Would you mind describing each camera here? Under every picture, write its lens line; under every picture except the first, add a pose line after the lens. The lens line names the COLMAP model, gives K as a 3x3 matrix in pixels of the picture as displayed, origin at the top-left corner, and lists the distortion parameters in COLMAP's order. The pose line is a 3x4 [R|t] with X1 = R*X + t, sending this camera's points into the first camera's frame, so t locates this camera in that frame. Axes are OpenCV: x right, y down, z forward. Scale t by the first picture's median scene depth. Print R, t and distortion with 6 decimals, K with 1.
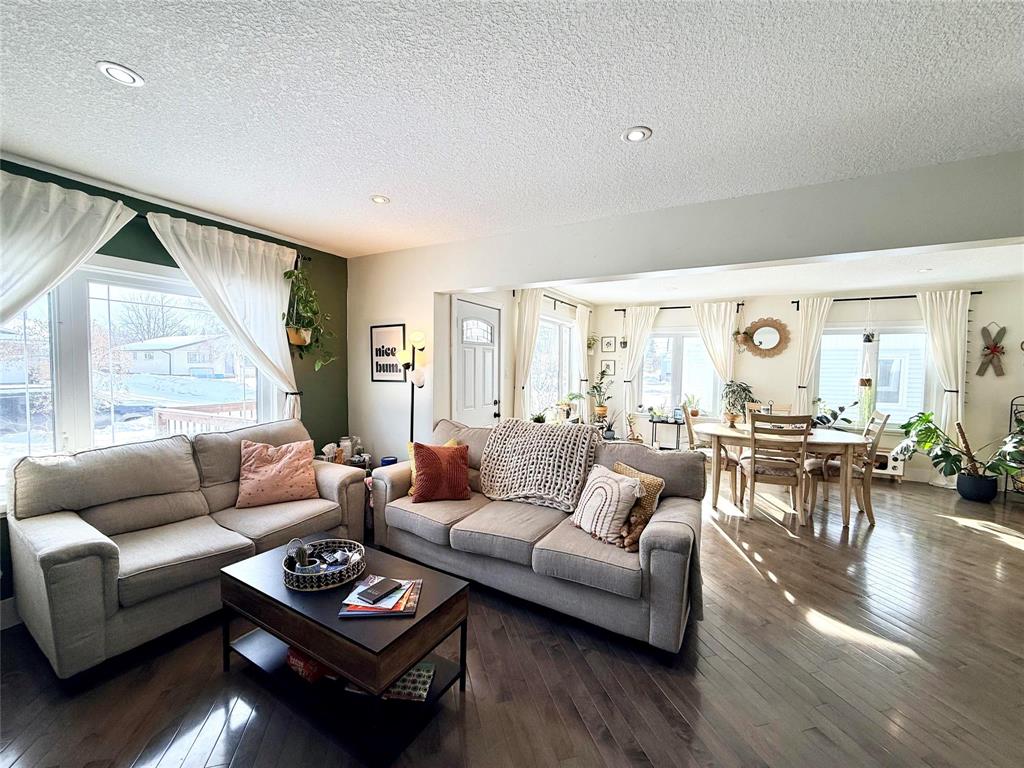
lens RADIAL K [[406.7, 0, 510.0], [0, 406.7, 385.2], [0, 0, 1]] dist [-0.000483, 0.000395]
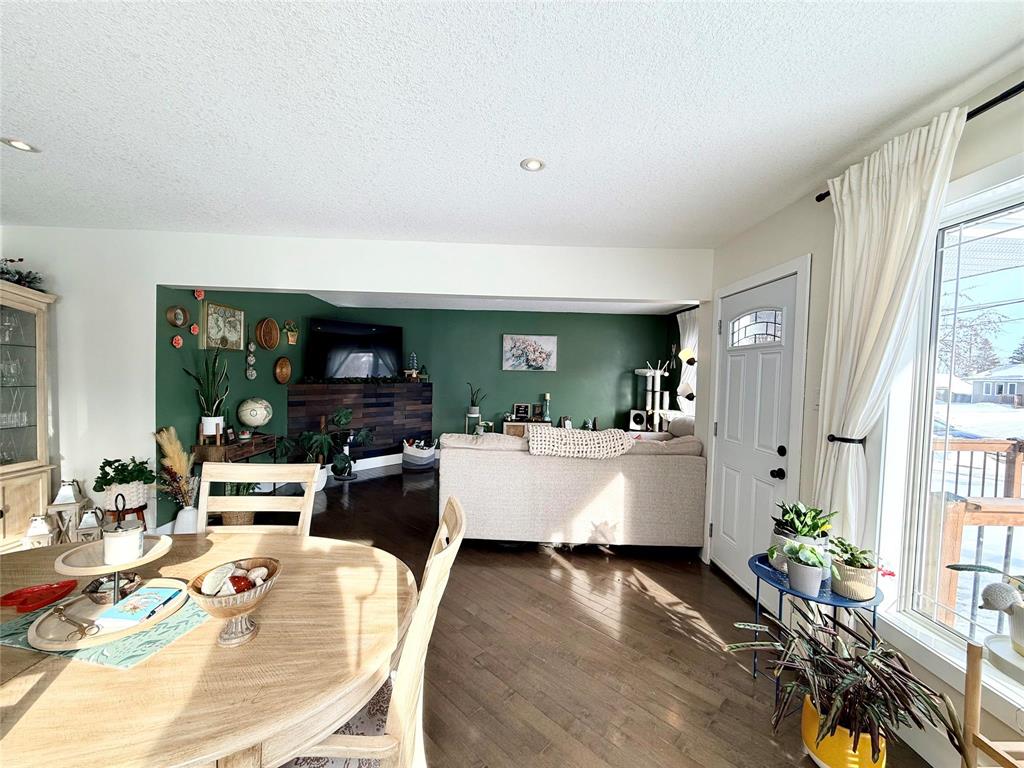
lens RADIAL K [[406.7, 0, 510.0], [0, 406.7, 385.2], [0, 0, 1]] dist [-0.000483, 0.000395]
pose [[-0.865789, -0.019207, -0.500041, 0.440238], [-0.059282, 0.996163, 0.064379, -0.044603], [0.496886, 0.085382, -0.863605, 1.036364]]
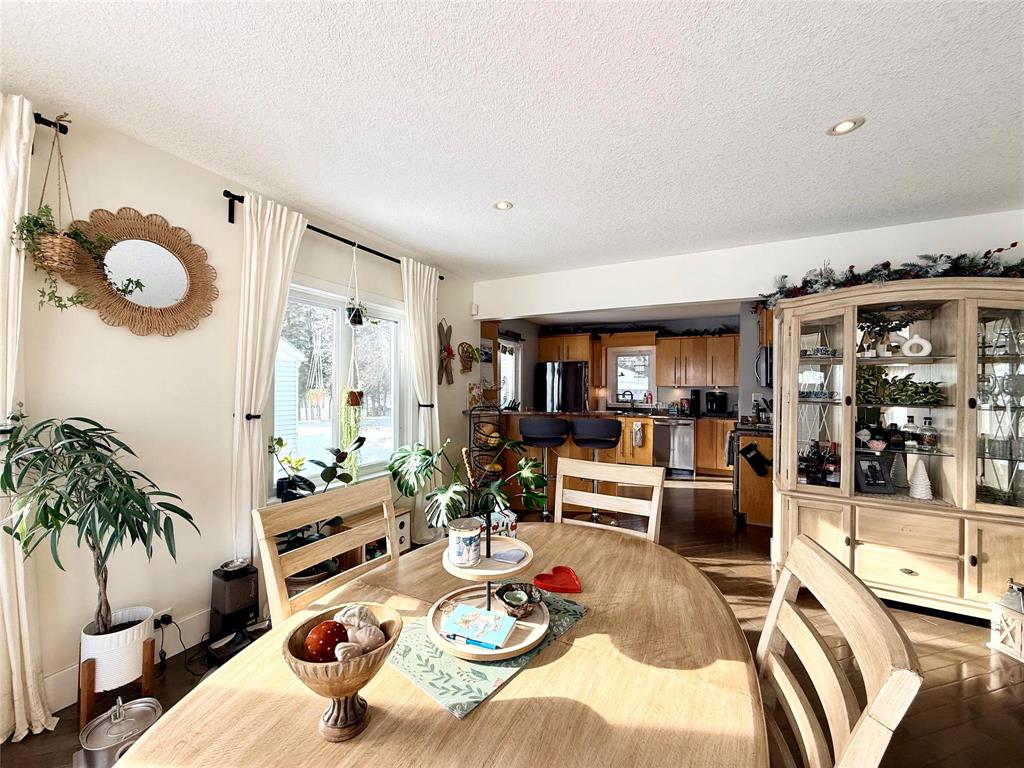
lens RADIAL K [[406.7, 0, 510.0], [0, 406.7, 385.2], [0, 0, 1]] dist [-0.000483, 0.000395]
pose [[-0.011418, -0.006451, 0.999914, 0.324449], [0.043527, 0.999028, 0.006943, -0.018606], [-0.998987, 0.043603, -0.011126, 0.774662]]
